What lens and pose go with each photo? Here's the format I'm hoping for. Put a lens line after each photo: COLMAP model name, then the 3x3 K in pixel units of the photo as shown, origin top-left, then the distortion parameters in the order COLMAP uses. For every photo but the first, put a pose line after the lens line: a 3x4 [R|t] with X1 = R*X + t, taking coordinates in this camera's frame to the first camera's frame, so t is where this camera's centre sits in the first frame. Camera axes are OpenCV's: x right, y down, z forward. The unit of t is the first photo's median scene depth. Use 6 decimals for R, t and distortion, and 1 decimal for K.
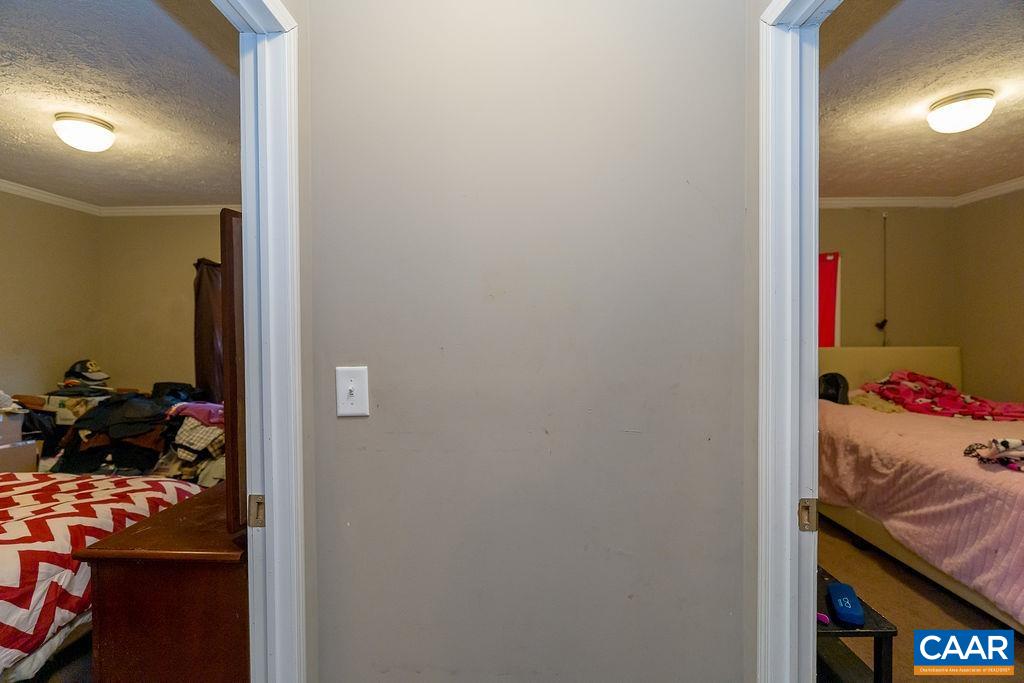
lens RADIAL K [[461.4, 0, 513.1], [0, 461.4, 335.4], [0, 0, 1]] dist [-0.003869, 0.001319]
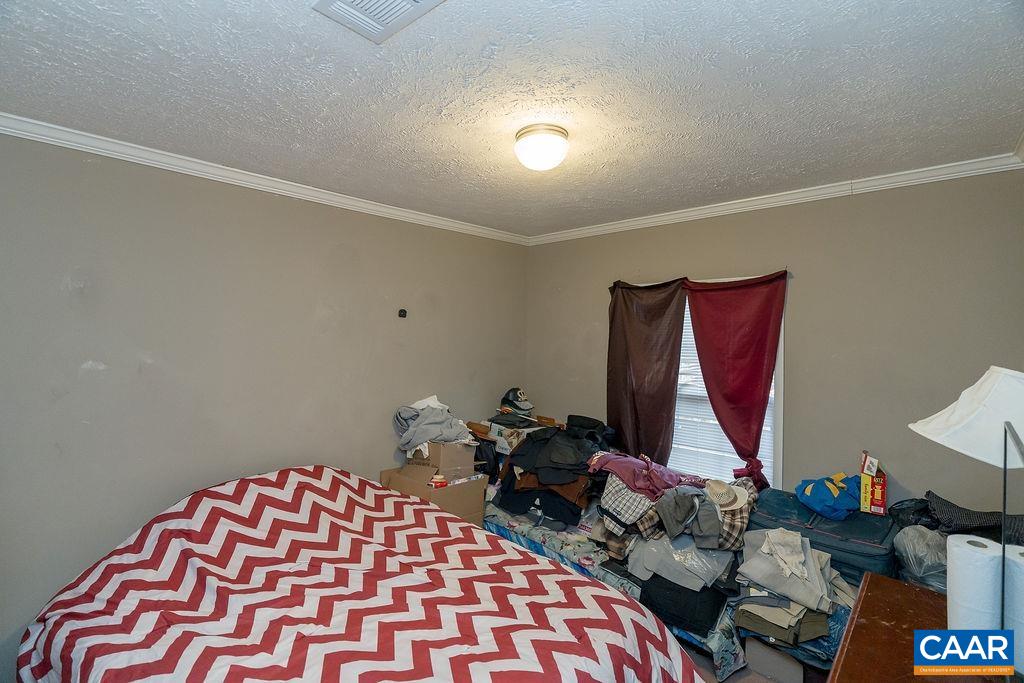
lens RADIAL K [[461.4, 0, 510.1], [0, 461.4, 339.1], [0, 0, 1]] dist [-0.003869, 0.001319]
pose [[0.753580, 0.025781, -0.656850, -0.301924], [-0.023341, 0.999650, 0.012457, -0.076081], [0.656941, 0.005945, 0.753918, 0.244571]]
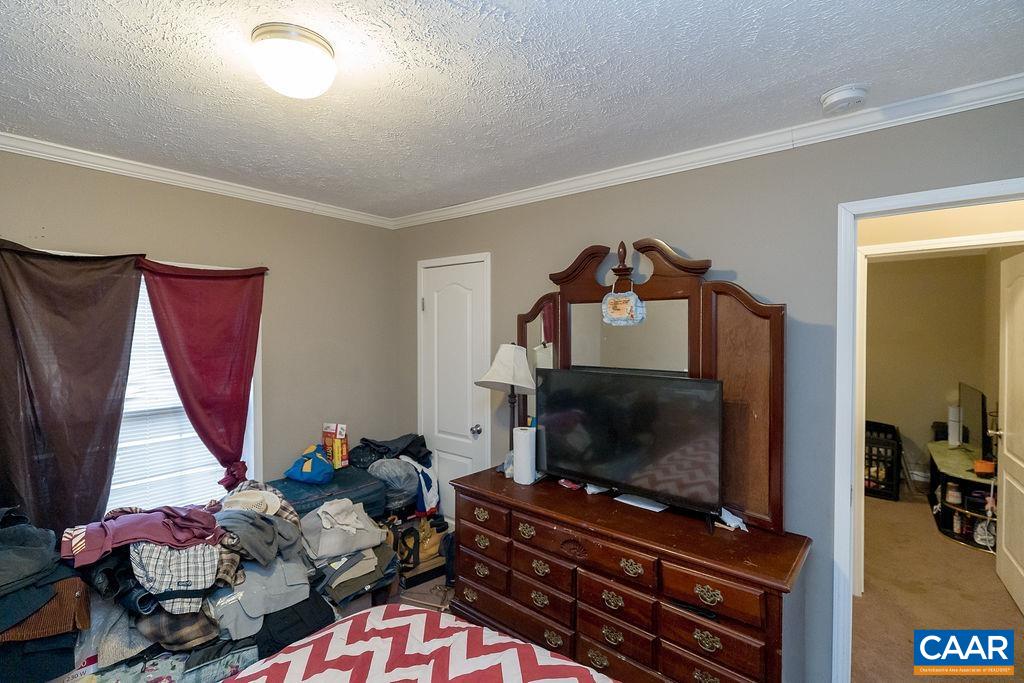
lens RADIAL K [[461.4, 0, 517.0], [0, 461.4, 337.5], [0, 0, 1]] dist [-0.003869, 0.001319]
pose [[0.609691, 0.000581, 0.792639, -0.870175], [0.007350, 0.999953, -0.006387, -0.062306], [-0.792605, 0.009720, 0.609658, 0.308831]]
